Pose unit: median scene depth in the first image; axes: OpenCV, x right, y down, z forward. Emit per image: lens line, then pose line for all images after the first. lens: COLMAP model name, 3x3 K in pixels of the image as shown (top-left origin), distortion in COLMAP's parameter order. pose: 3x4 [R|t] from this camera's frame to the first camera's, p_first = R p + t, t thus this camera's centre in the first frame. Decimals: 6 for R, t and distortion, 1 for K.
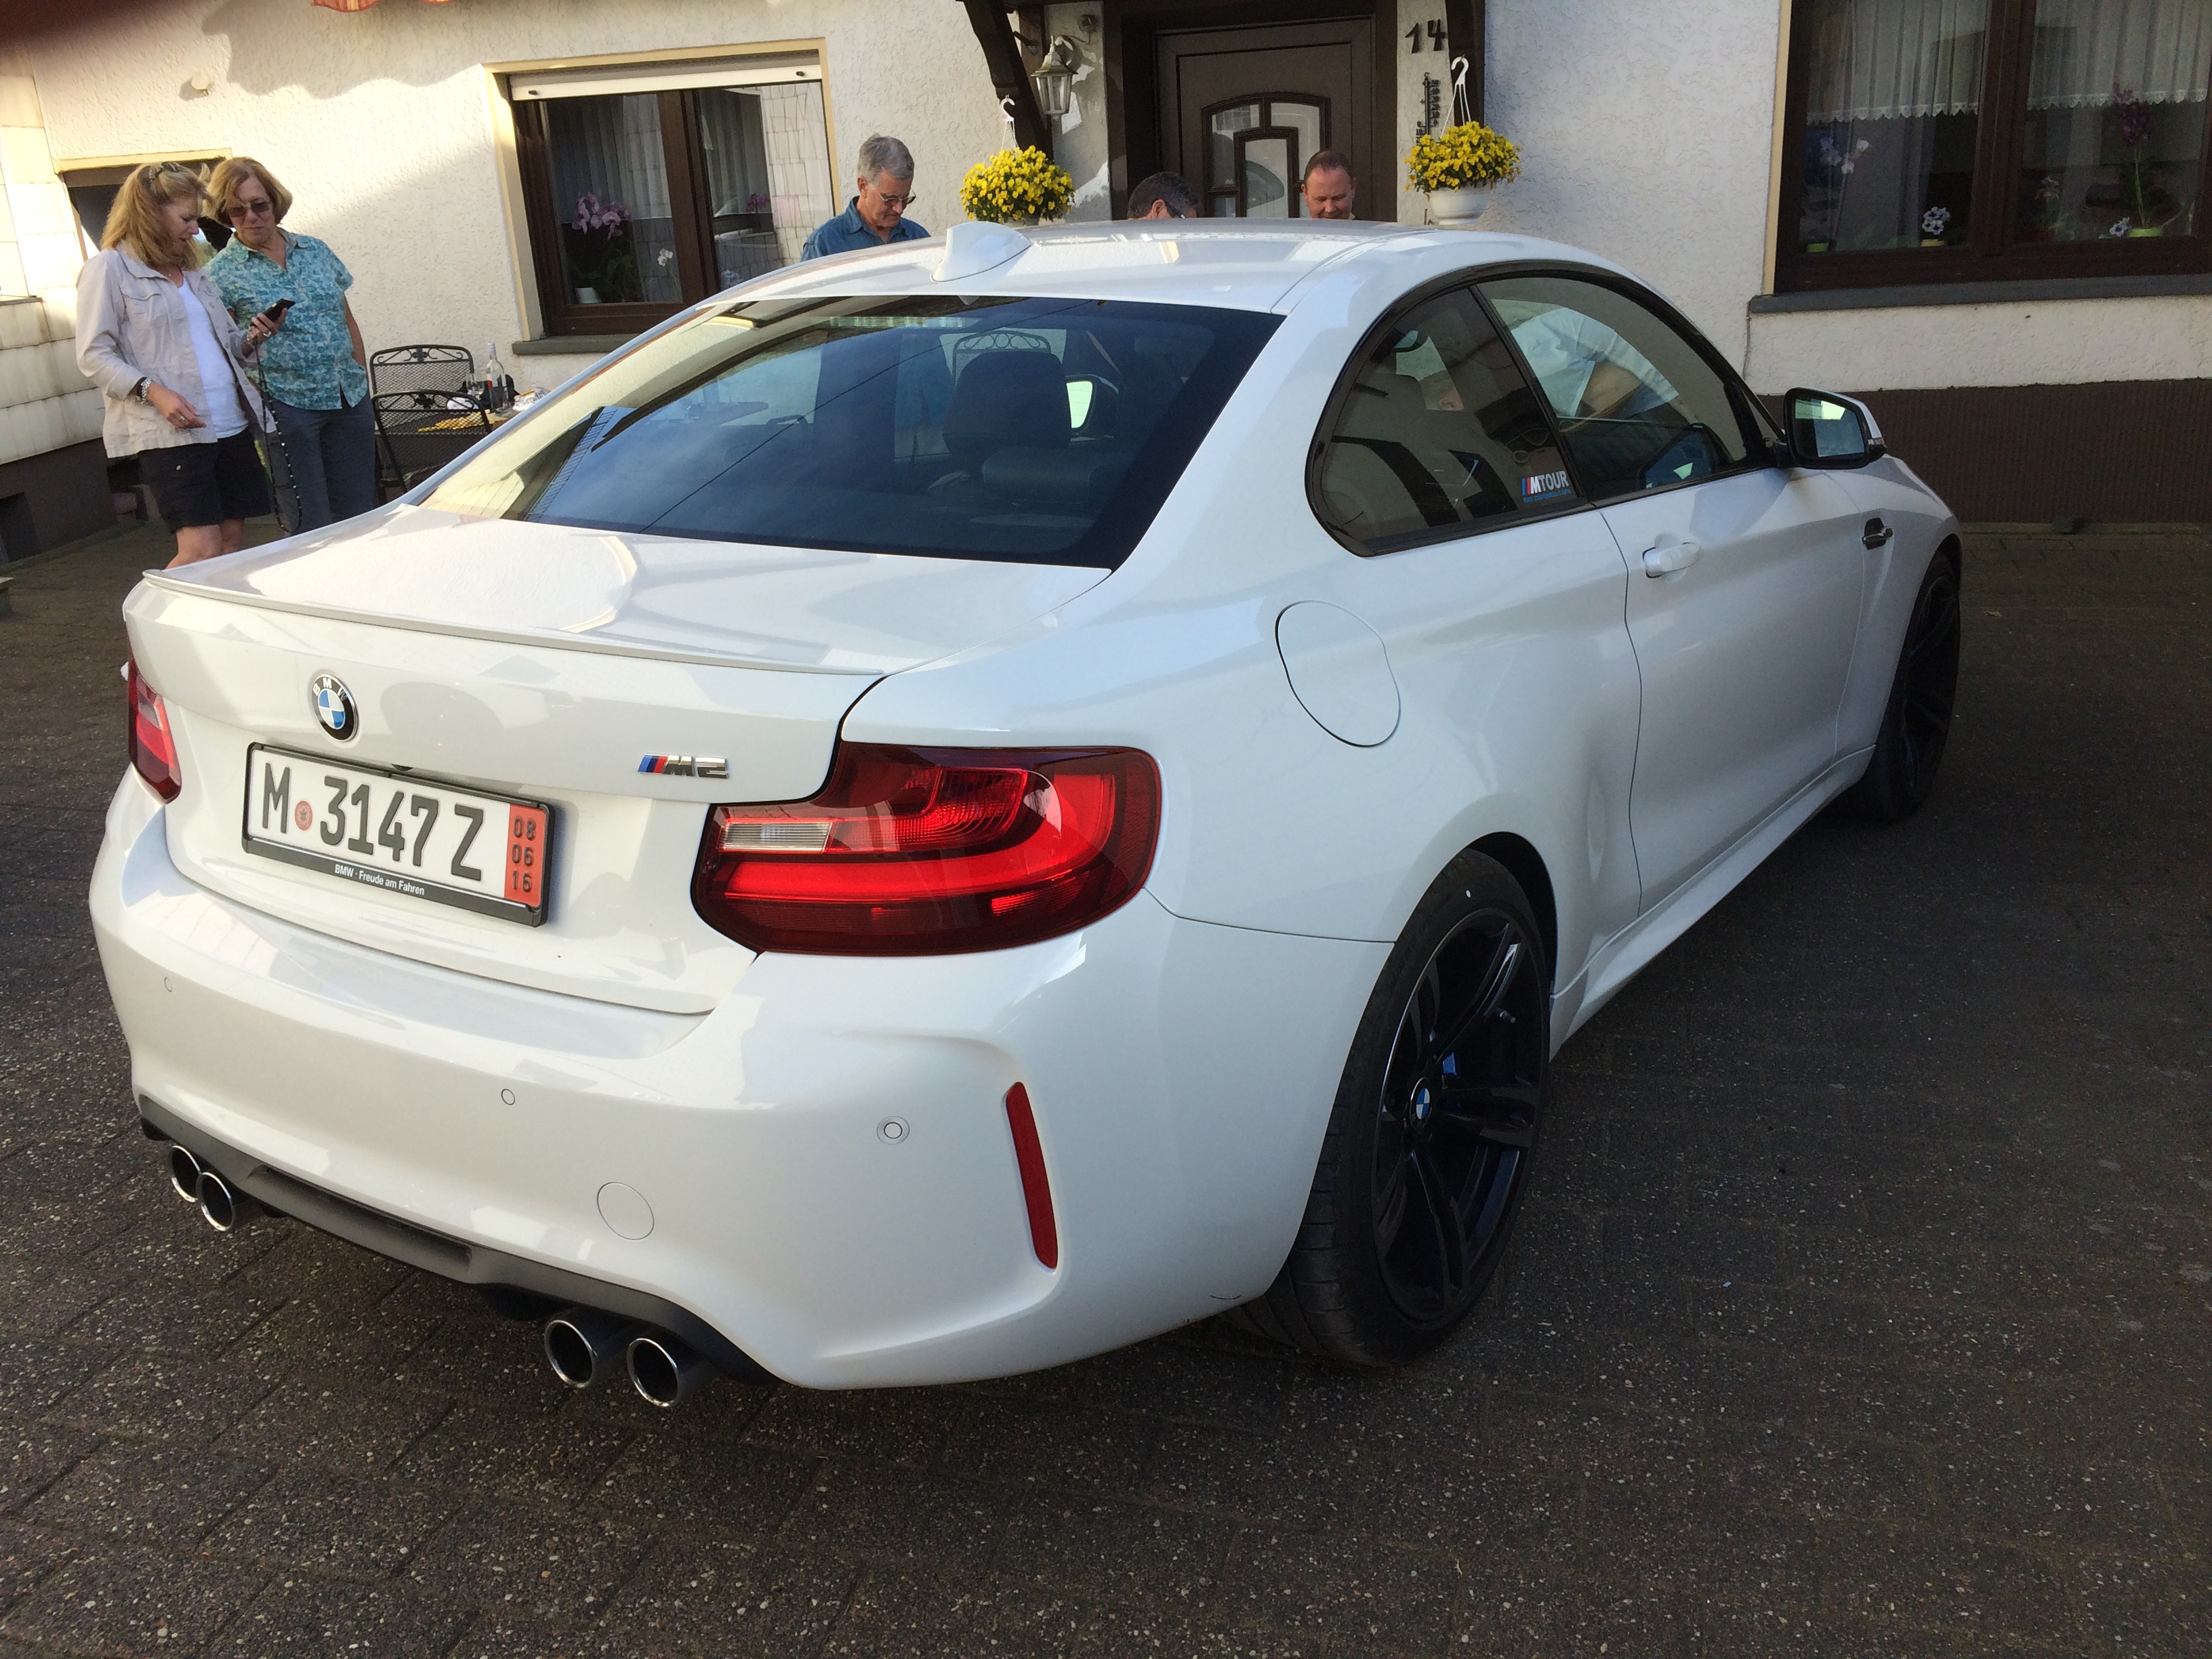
lens RADIAL K [[1890.5, 0, 1116.2], [0, 1890.5, 832.8], [0, 0, 1]] dist [0.057863, -0.055553]
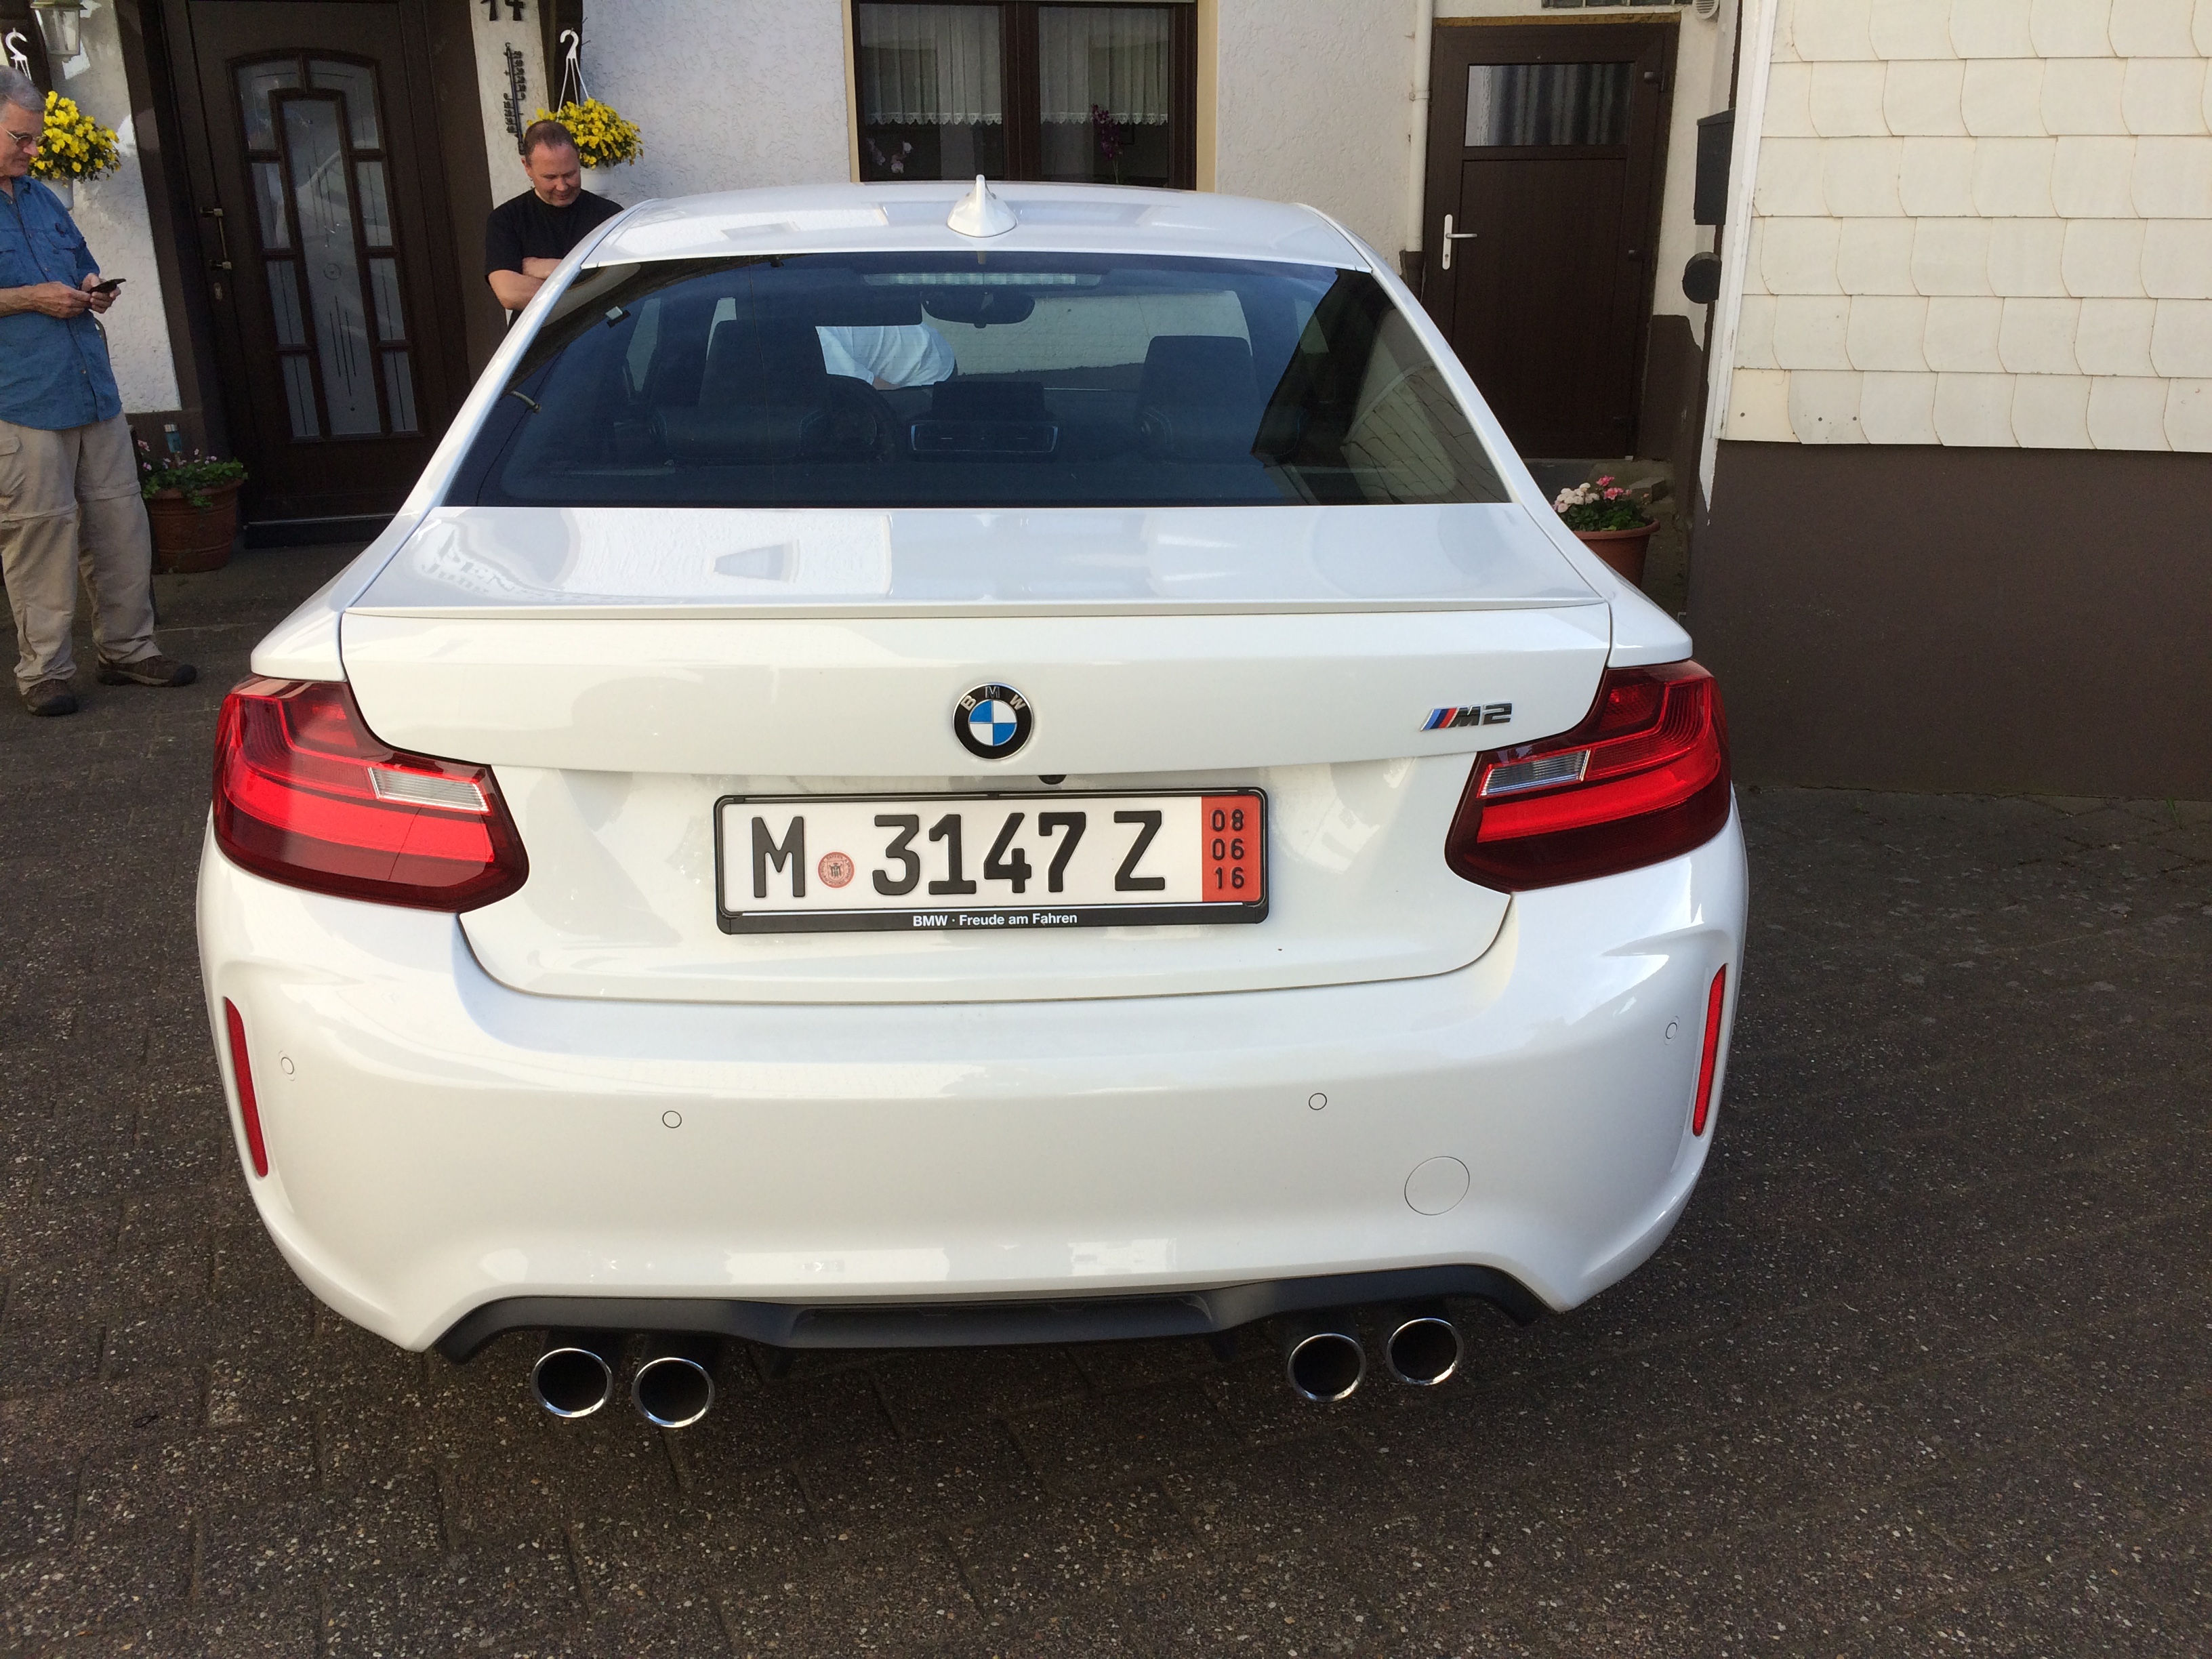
lens RADIAL K [[1890.5, 0, 1118.6], [0, 1890.5, 831.1], [0, 0, 1]] dist [0.057863, -0.055553]
pose [[0.793137, -0.164102, 0.586519, -0.819467], [0.163935, 0.984997, 0.053906, -0.050423], [-0.586566, 0.053397, 0.808140, 0.272947]]
